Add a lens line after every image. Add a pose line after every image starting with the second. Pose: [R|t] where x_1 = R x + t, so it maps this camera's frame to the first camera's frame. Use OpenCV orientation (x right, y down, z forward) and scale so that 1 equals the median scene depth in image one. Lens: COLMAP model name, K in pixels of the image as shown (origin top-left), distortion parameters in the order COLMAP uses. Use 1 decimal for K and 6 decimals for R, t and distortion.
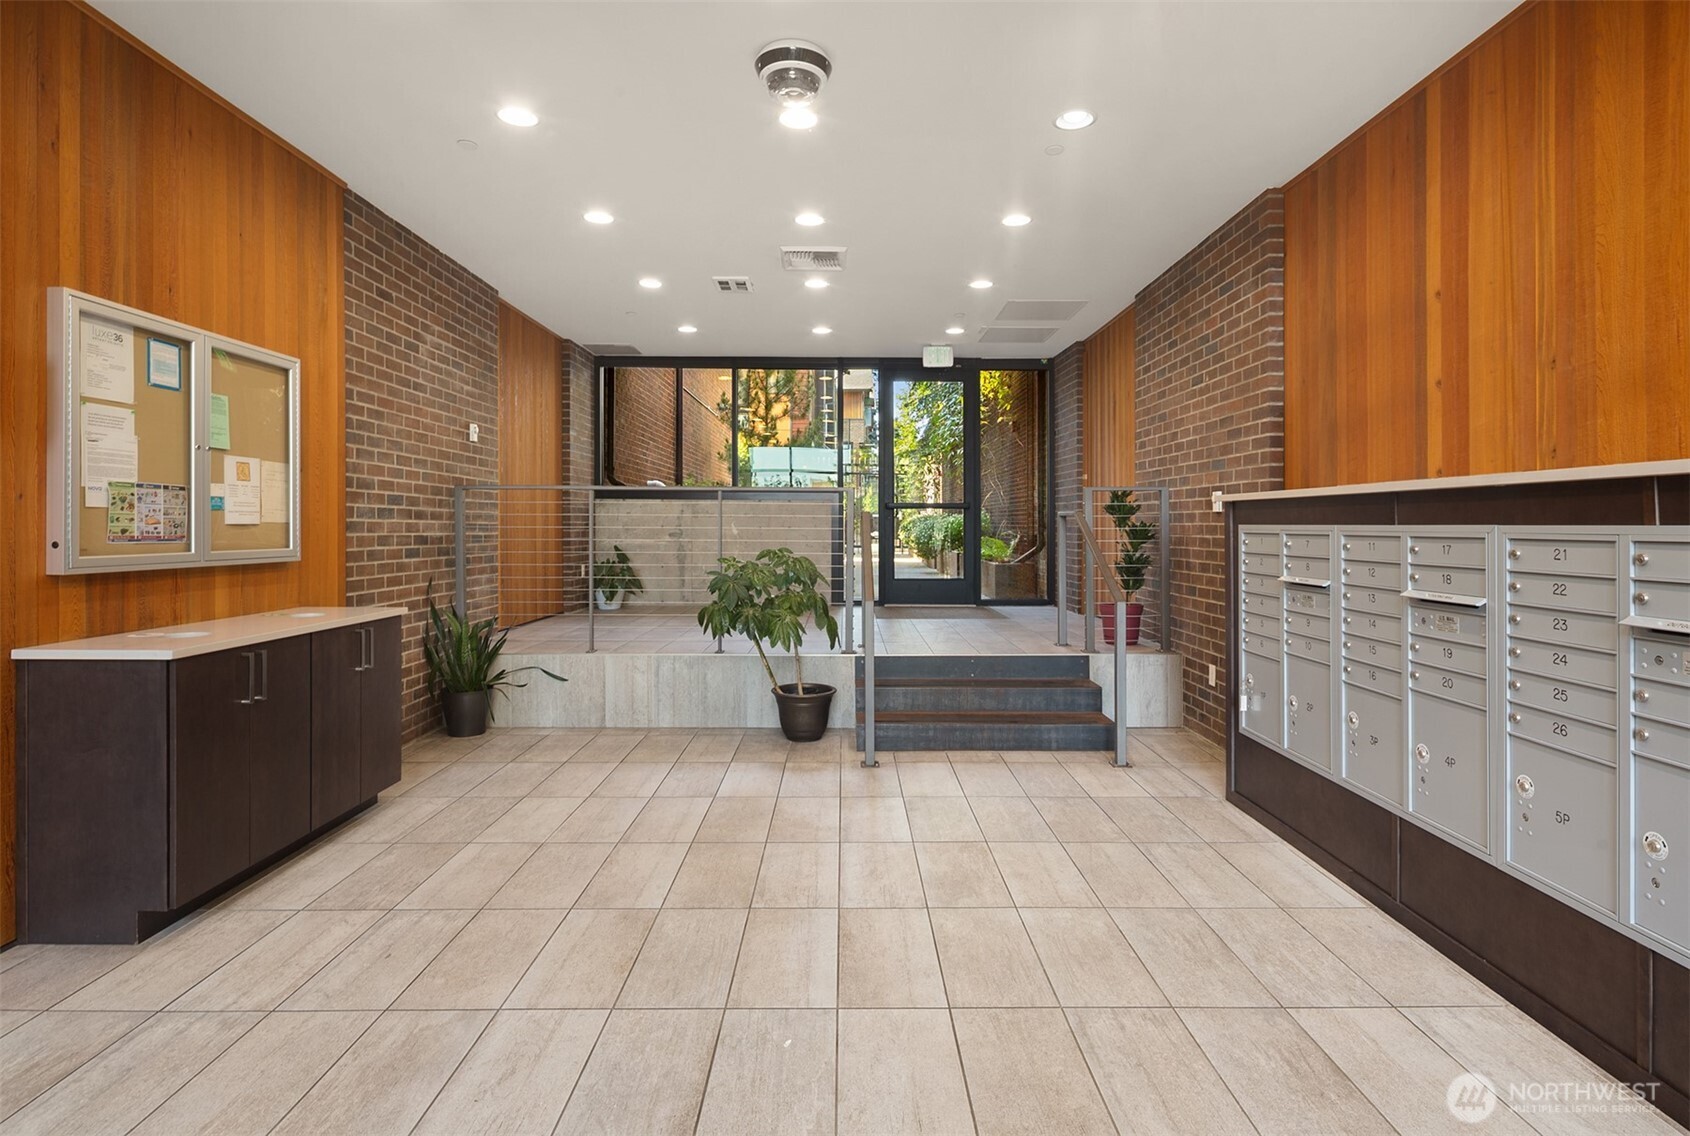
lens RADIAL K [[909.7, 0, 849.4], [0, 909.7, 546.0], [0, 0, 1]] dist [0.001992, 0.000834]
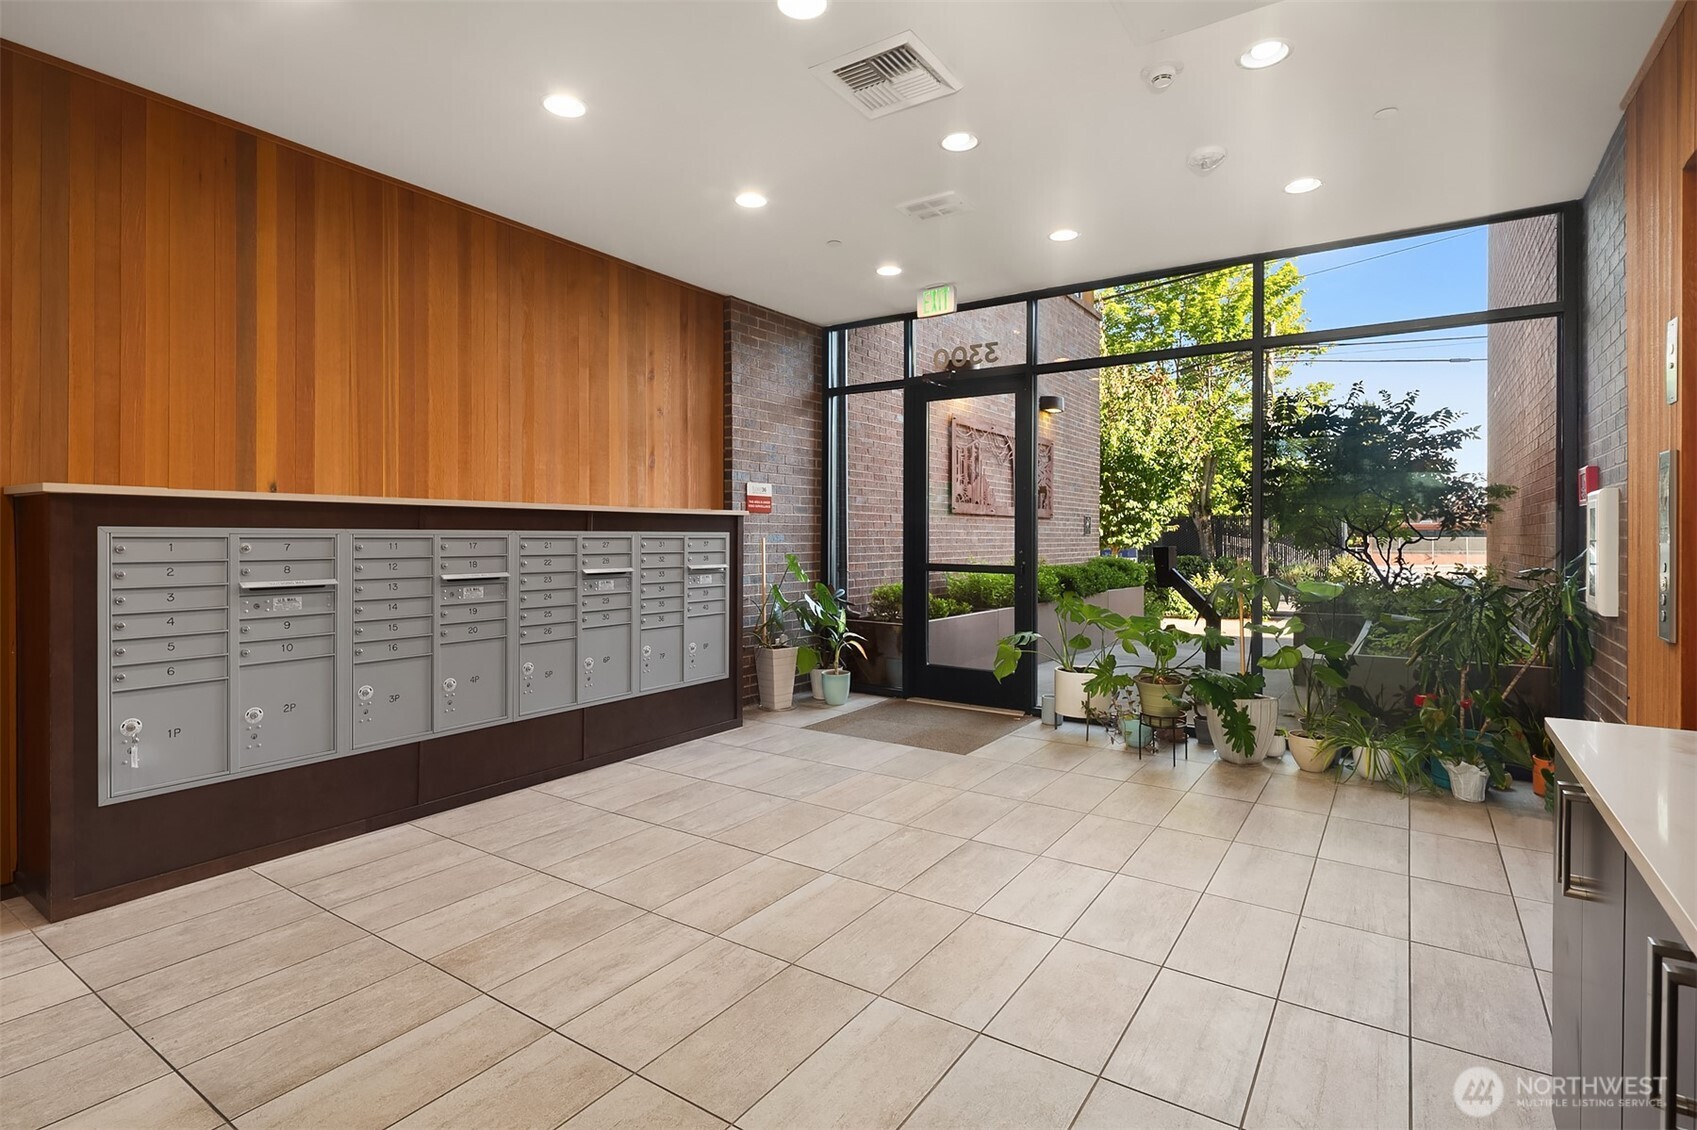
lens RADIAL K [[847.8, 0, 820.9], [0, 847.8, 531.4], [0, 0, 1]] dist [-0.000206, -0.000109]
pose [[-0.823614, -0.001280, 0.567149, -0.579765], [0.007860, 0.999876, 0.013671, -0.031021], [-0.567096, 0.015718, -0.823501, 1.604568]]
